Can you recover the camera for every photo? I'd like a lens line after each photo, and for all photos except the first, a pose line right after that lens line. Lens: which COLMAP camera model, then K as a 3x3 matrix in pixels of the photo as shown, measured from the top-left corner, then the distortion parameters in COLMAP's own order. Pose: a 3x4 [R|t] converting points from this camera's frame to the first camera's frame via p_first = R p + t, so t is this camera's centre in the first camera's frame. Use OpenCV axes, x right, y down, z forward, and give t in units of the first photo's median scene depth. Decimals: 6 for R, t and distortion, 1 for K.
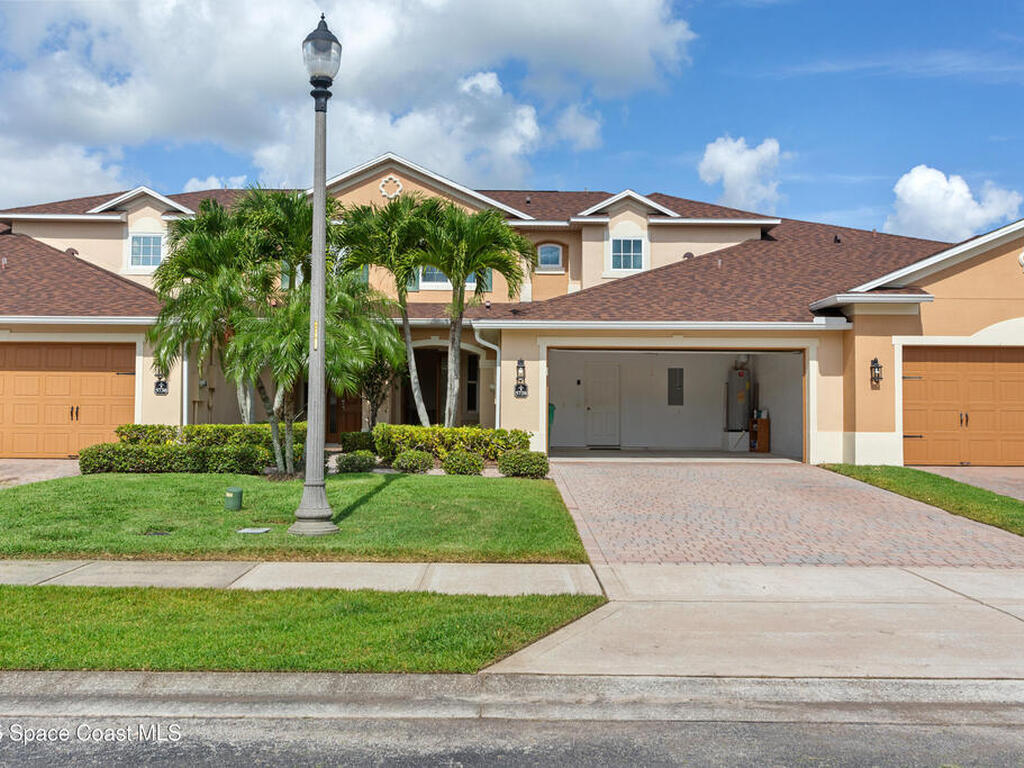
lens RADIAL K [[831.0, 0, 512.0], [0, 831.0, 384.0], [0, 0, 1]] dist [-0.001983, 0.002244]
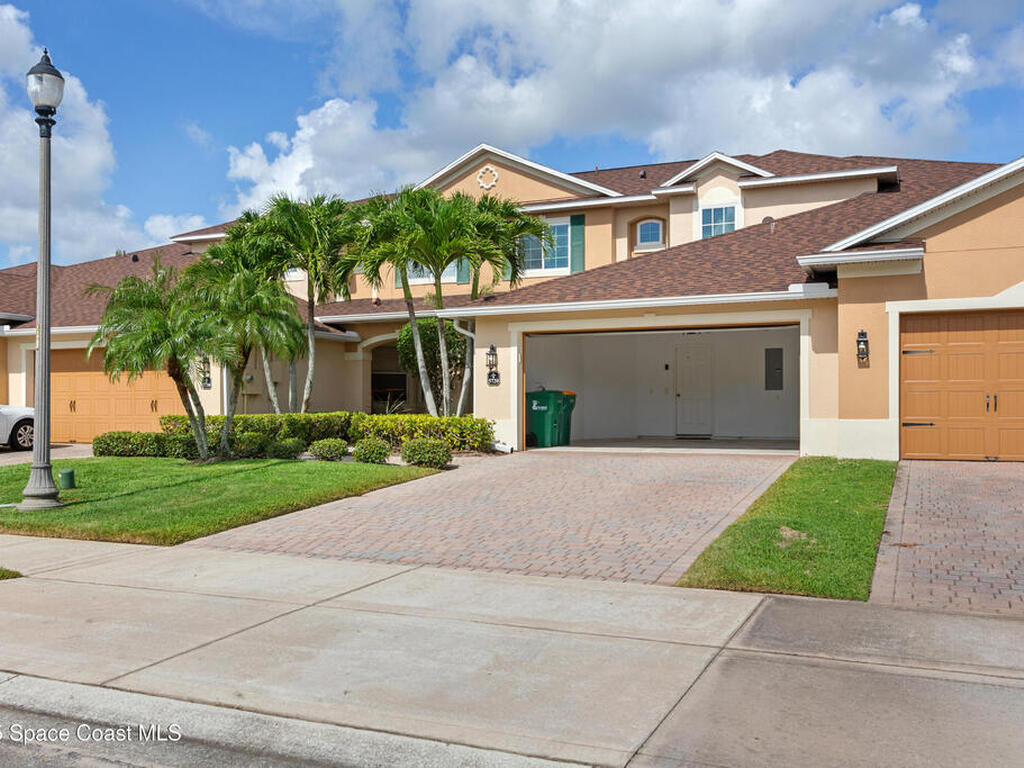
lens RADIAL K [[841.7, 0, 511.9], [0, 841.7, 404.4], [0, 0, 1]] dist [0.003489, 0.002317]
pose [[0.929205, -0.010431, -0.369416, 0.394333], [0.024543, 0.999137, 0.033522, 0.005944], [0.368748, -0.040216, 0.928659, 0.082255]]
